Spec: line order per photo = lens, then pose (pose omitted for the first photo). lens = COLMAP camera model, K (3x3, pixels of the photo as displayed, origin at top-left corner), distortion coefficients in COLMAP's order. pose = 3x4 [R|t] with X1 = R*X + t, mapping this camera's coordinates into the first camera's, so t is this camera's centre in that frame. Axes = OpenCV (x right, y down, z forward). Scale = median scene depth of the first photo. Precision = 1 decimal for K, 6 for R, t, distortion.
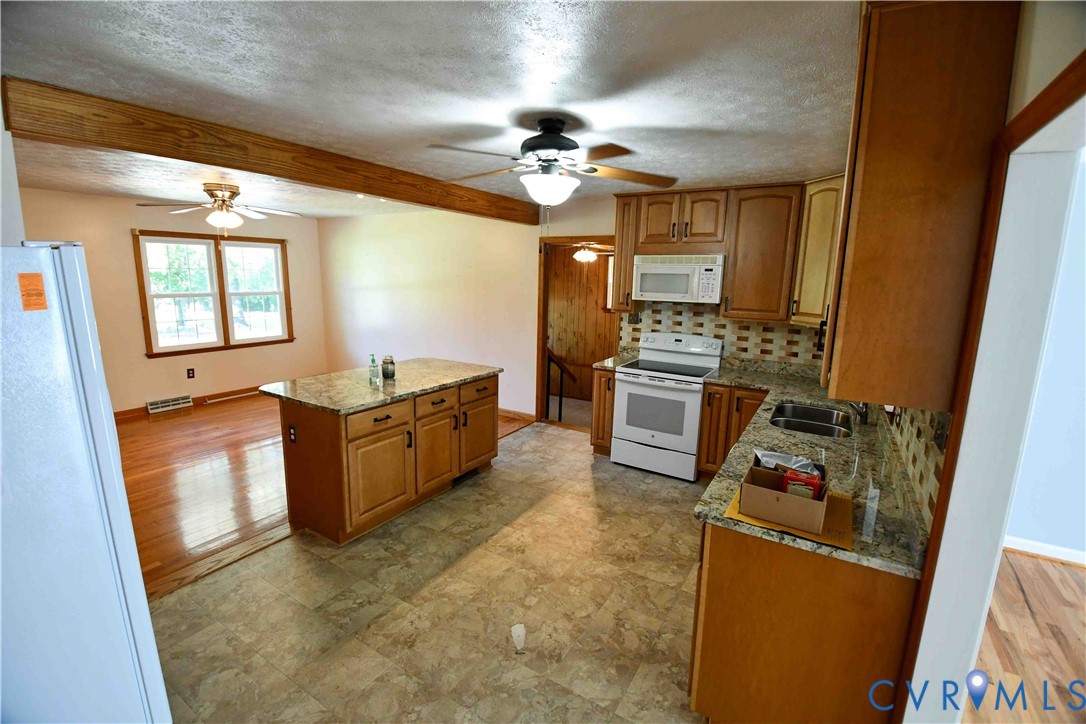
lens RADIAL K [[480.4, 0, 542.0], [0, 480.4, 359.3], [0, 0, 1]] dist [-0.019202, -0.003448]
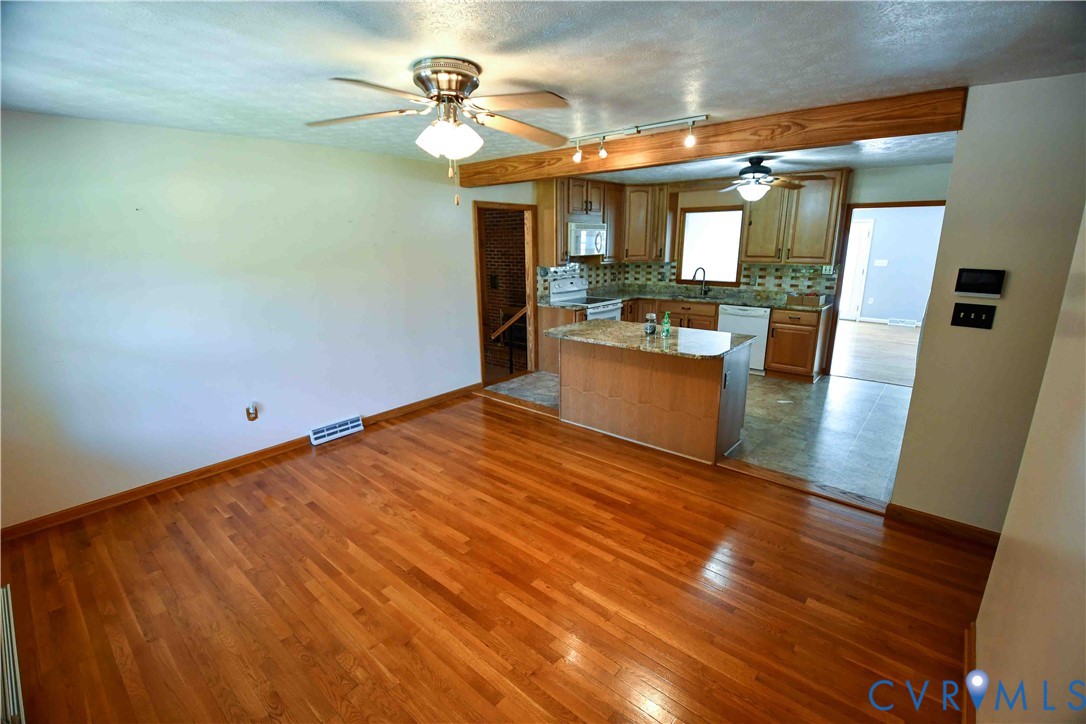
lens RADIAL K [[480.4, 0, 543.0], [0, 480.4, 366.9], [0, 0, 1]] dist [-0.019202, -0.003448]
pose [[0.157818, -0.266586, 0.950802, -1.227837], [0.196561, 0.952081, 0.234319, -0.161847], [-0.967707, 0.149911, 0.202656, 0.874367]]
